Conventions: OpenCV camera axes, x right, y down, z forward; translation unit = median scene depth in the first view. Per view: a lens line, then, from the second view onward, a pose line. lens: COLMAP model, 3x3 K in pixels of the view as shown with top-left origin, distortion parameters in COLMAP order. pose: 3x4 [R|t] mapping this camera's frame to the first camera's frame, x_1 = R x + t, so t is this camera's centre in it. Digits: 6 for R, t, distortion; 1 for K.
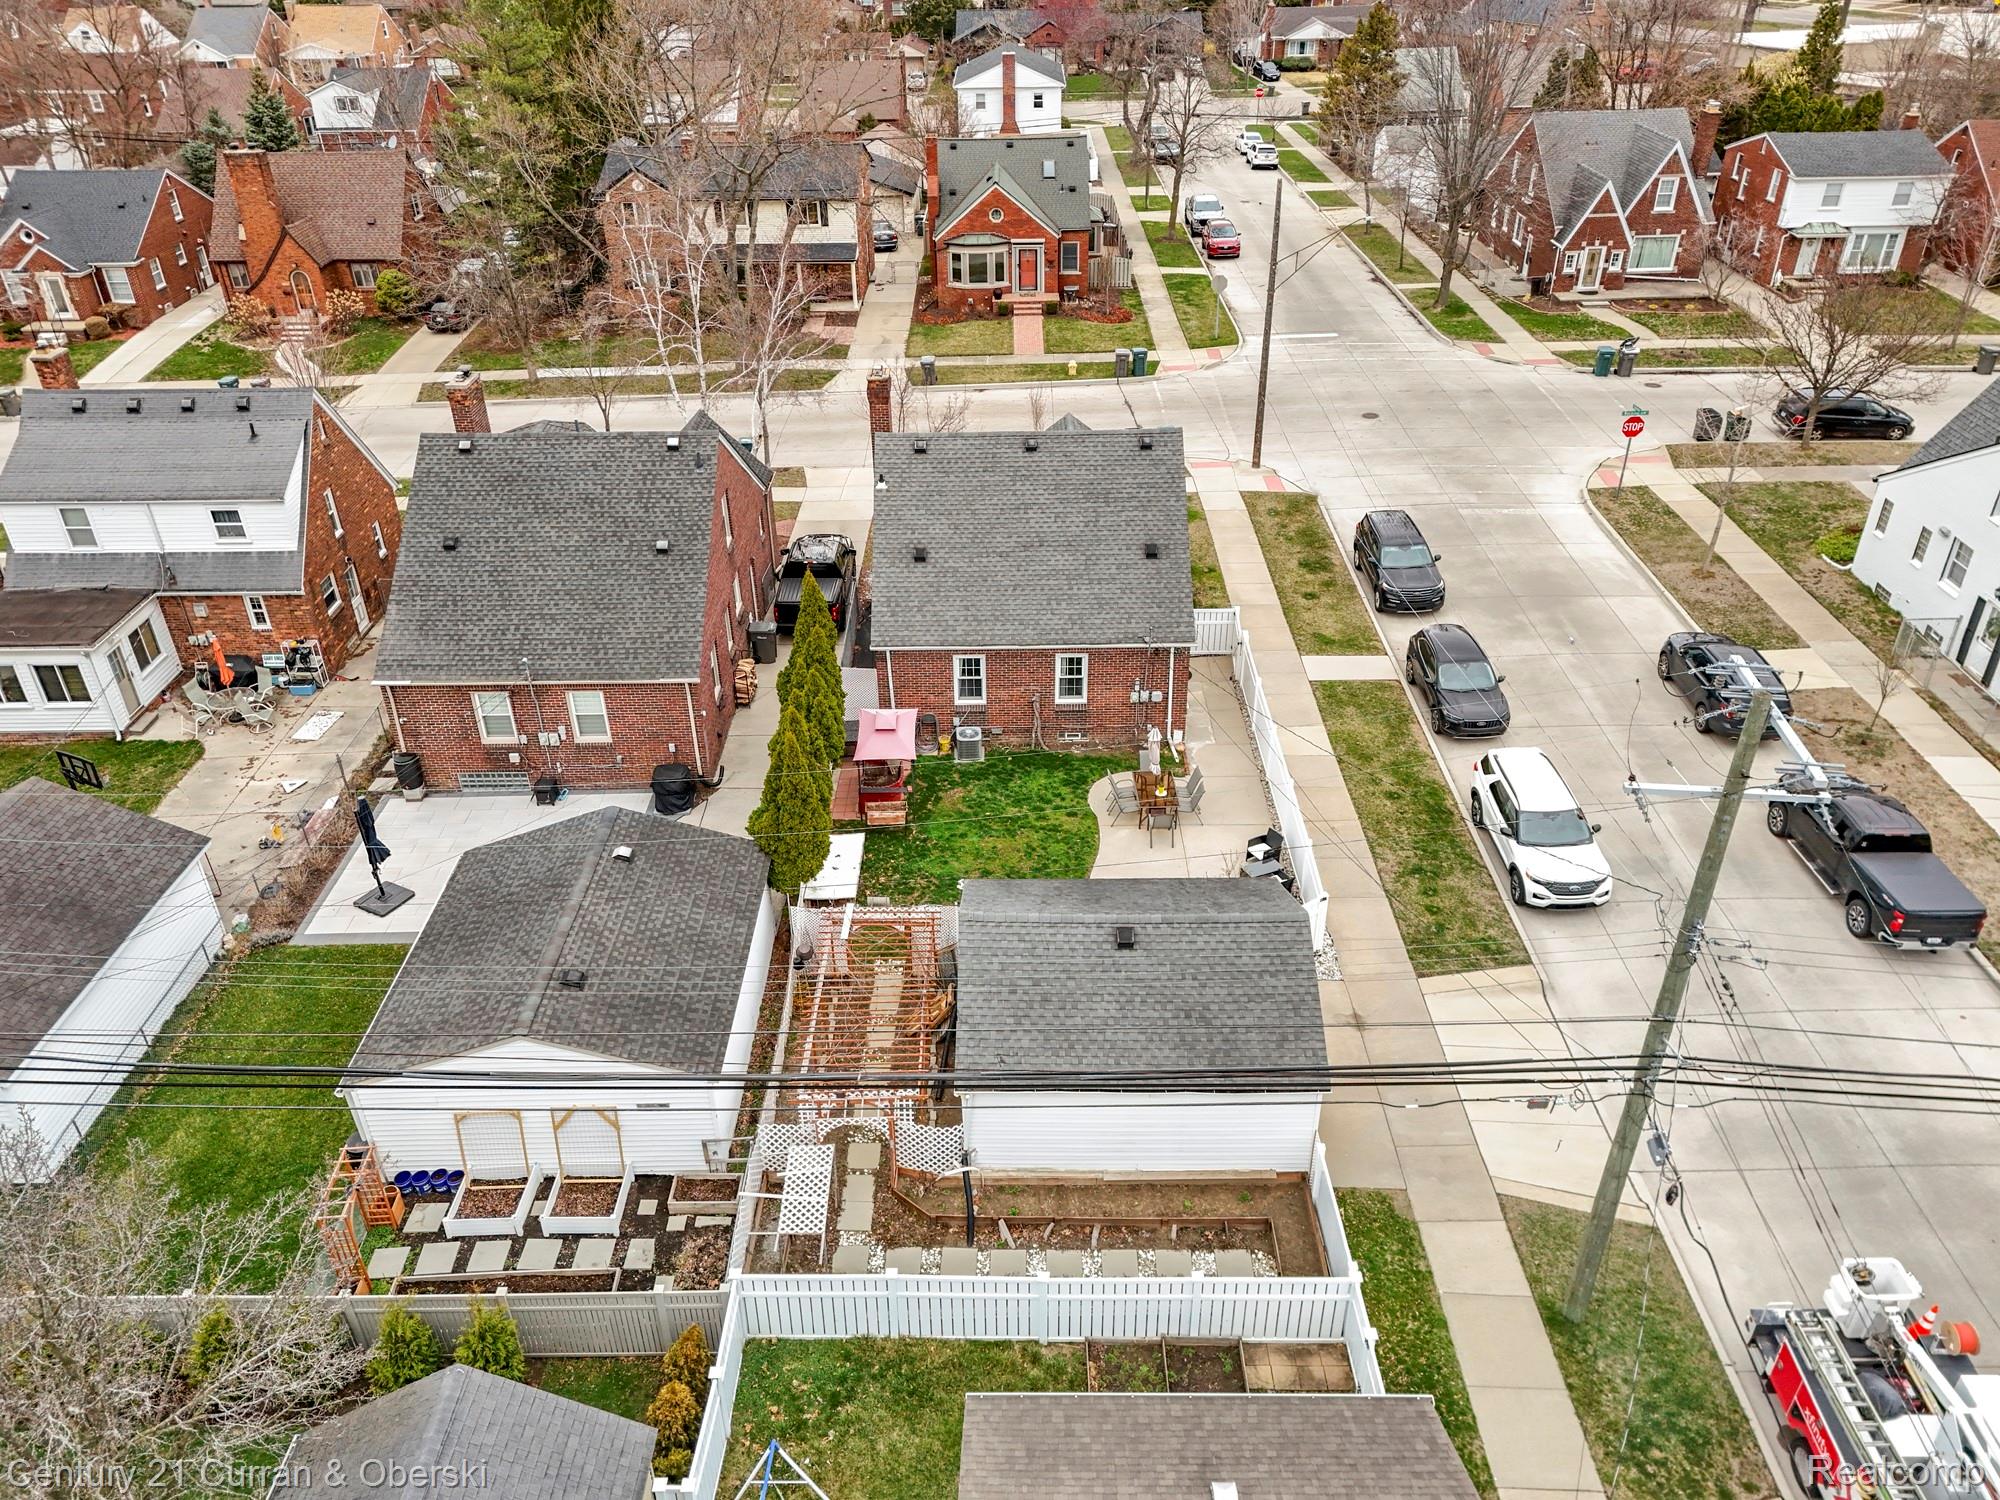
lens RADIAL K [[1456.9, 0, 996.3], [0, 1456.9, 750.0], [0, 0, 1]] dist [0.087015, -0.080766]
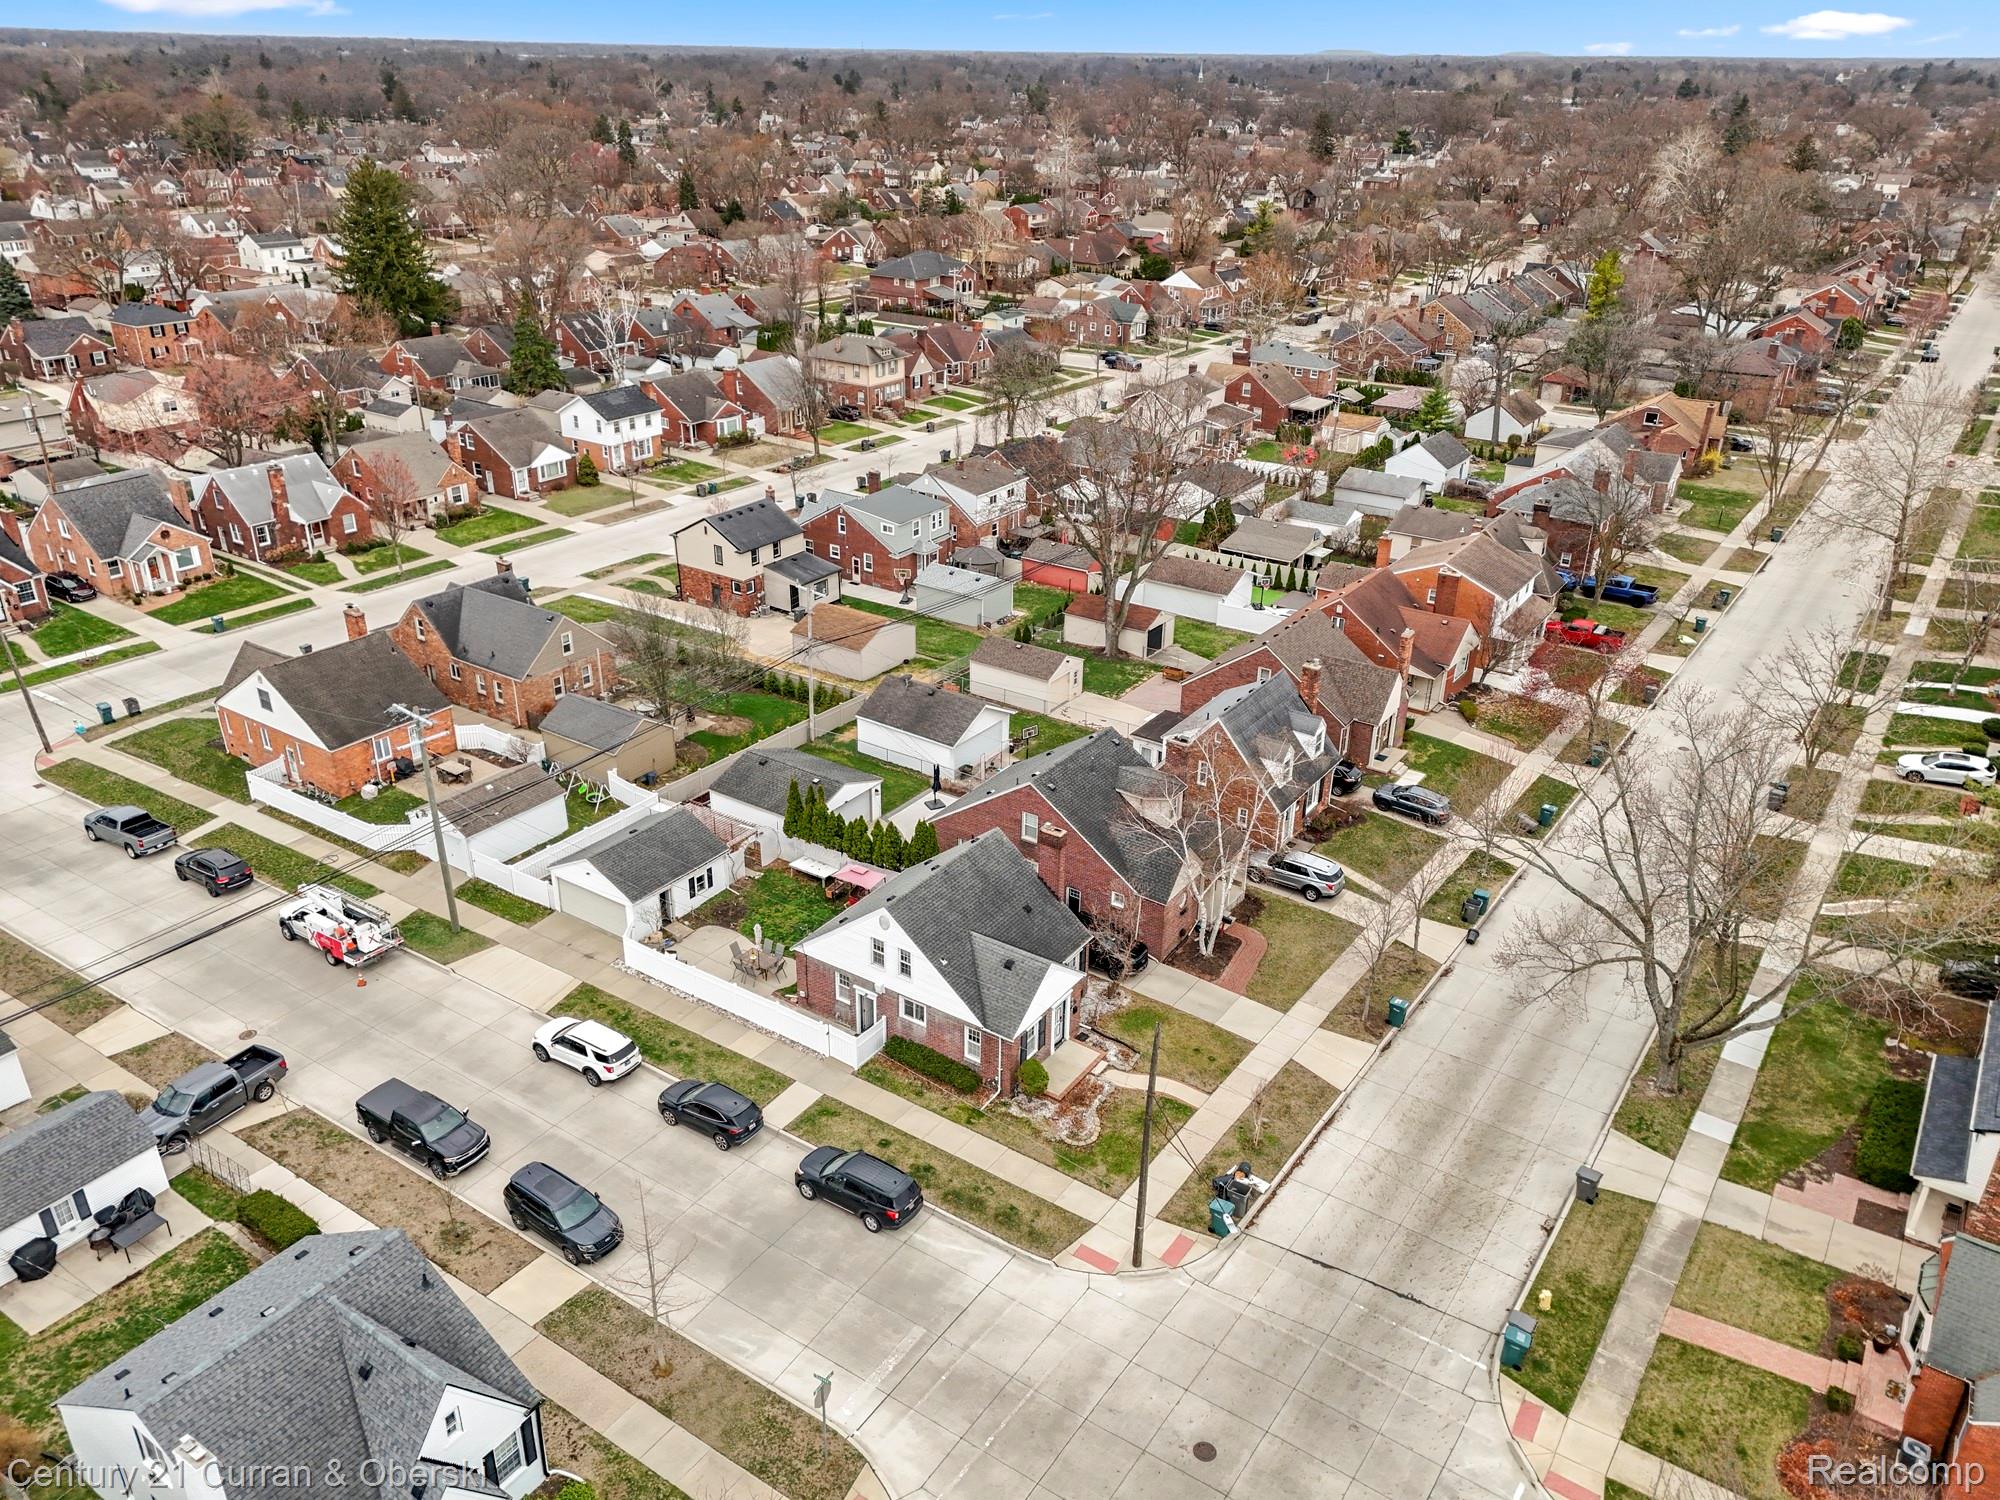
lens RADIAL K [[1456.9, 0, 996.3], [0, 1456.9, 750.0], [0, 0, 1]] dist [0.087015, -0.080766]
pose [[-0.558718, 0.363313, -0.745545, 1.027588], [-0.441422, 0.630767, 0.638185, -1.219541], [0.702126, 0.685665, -0.192046, 1.155122]]
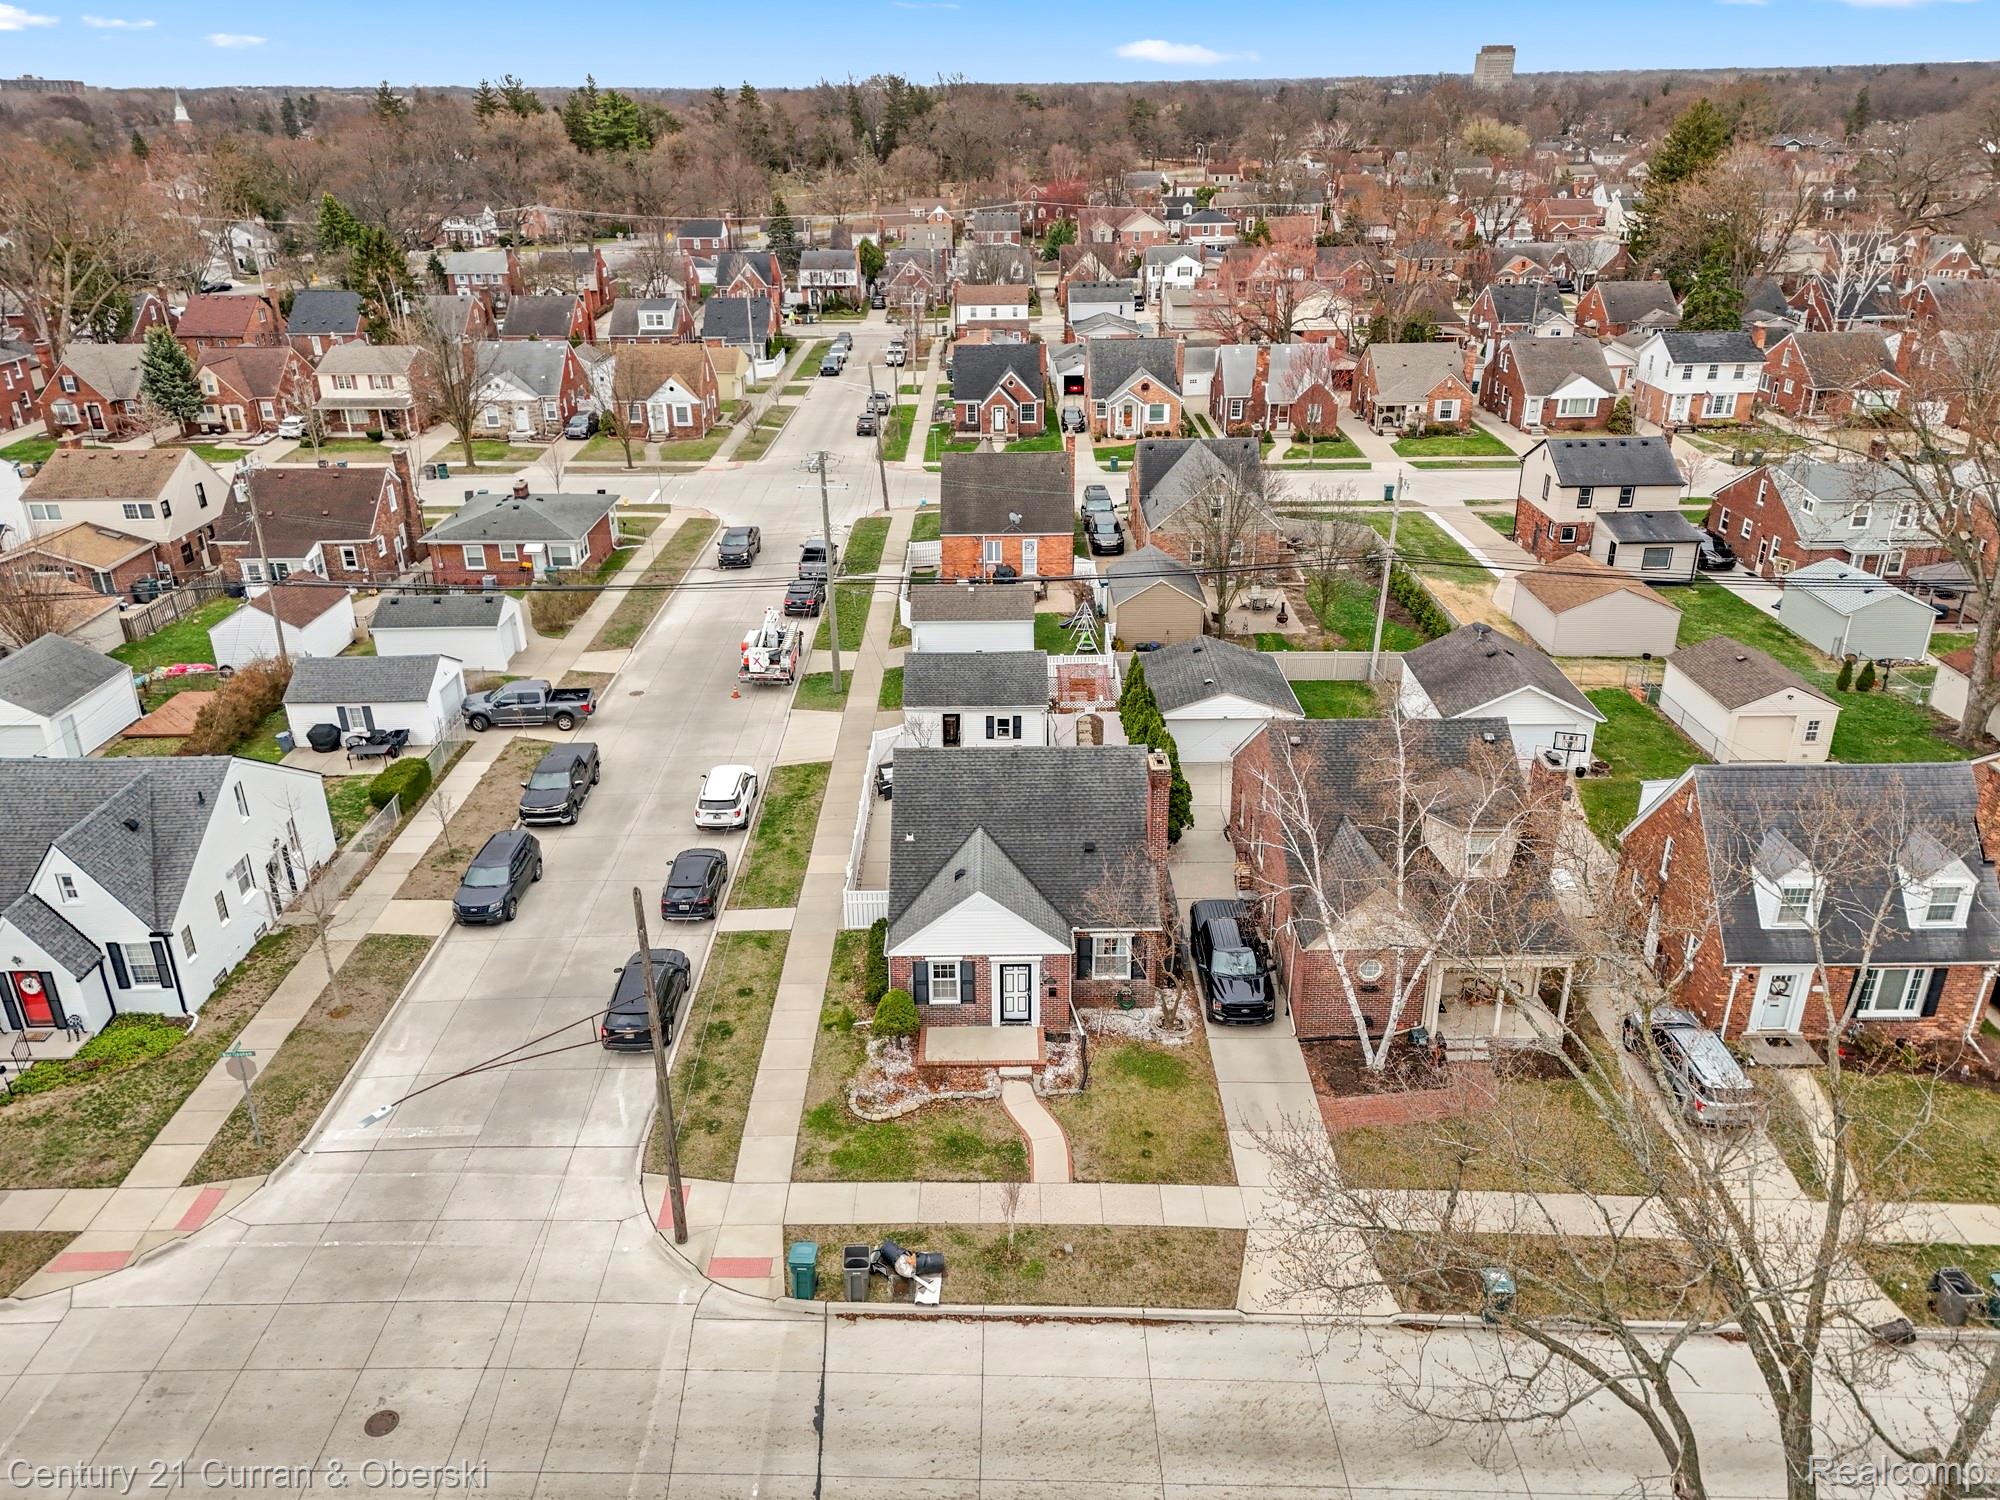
lens RADIAL K [[1456.9, 0, 996.3], [0, 1456.9, 750.0], [0, 0, 1]] dist [0.087015, -0.080766]
pose [[-0.999580, 0.028804, 0.003045, 0.035023], [0.018566, 0.556504, 0.830638, -1.116728], [0.022231, 0.830346, -0.556805, 1.536008]]
